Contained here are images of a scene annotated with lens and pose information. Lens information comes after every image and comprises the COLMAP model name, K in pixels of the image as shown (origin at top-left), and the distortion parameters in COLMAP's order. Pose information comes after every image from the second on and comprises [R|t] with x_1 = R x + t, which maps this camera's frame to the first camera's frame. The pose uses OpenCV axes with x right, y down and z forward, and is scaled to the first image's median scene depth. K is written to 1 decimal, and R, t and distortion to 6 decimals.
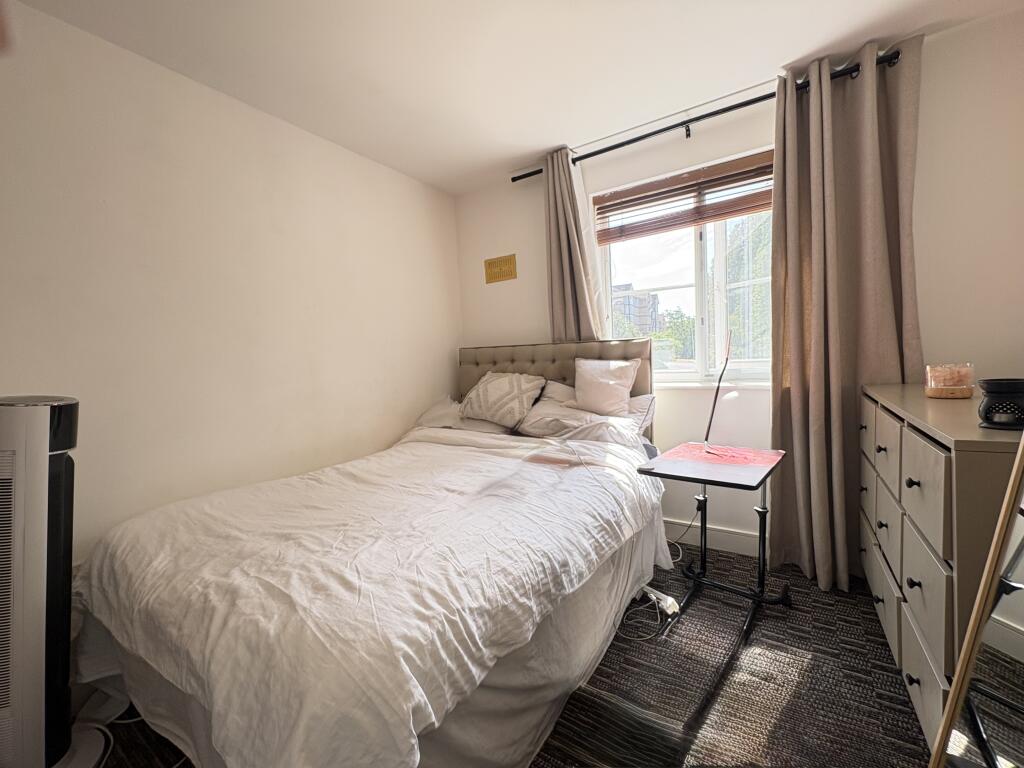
lens RADIAL K [[411.4, 0, 512.0], [0, 411.4, 384.0], [0, 0, 1]] dist [-0.002104, -0.000094]
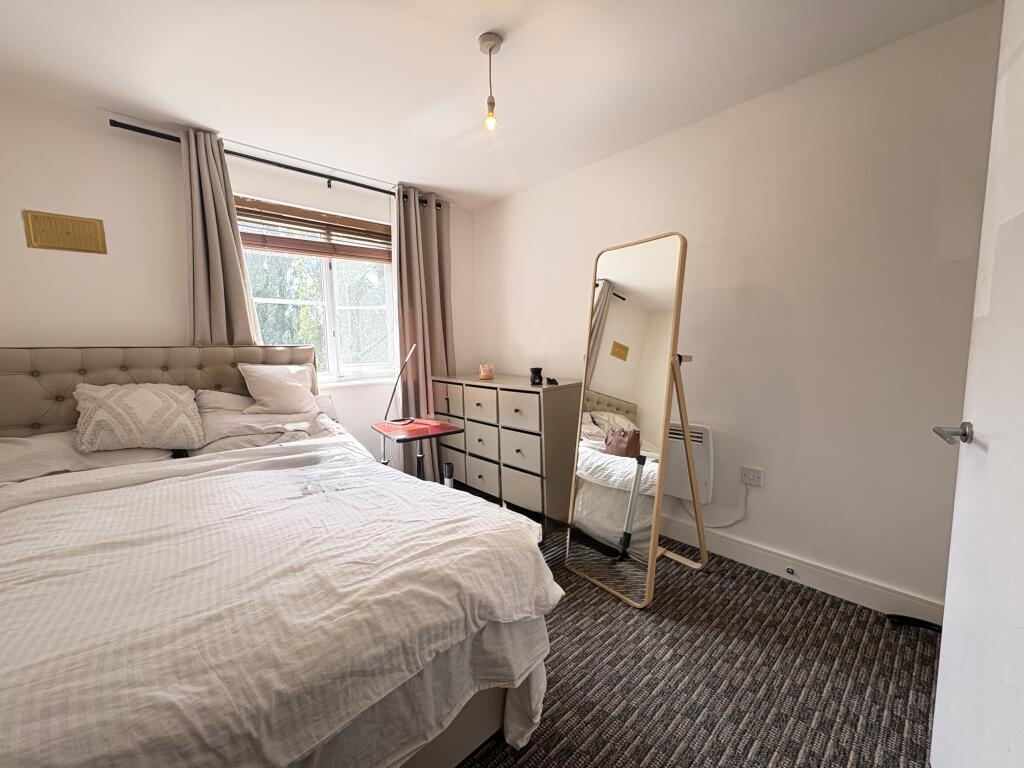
lens RADIAL K [[411.4, 0, 512.0], [0, 411.4, 384.0], [0, 0, 1]] dist [-0.002104, -0.000094]
pose [[0.249516, -0.049838, 0.967087, -0.681225], [0.069664, 0.997011, 0.033407, -0.003860], [-0.965862, 0.059036, 0.252242, 0.179404]]
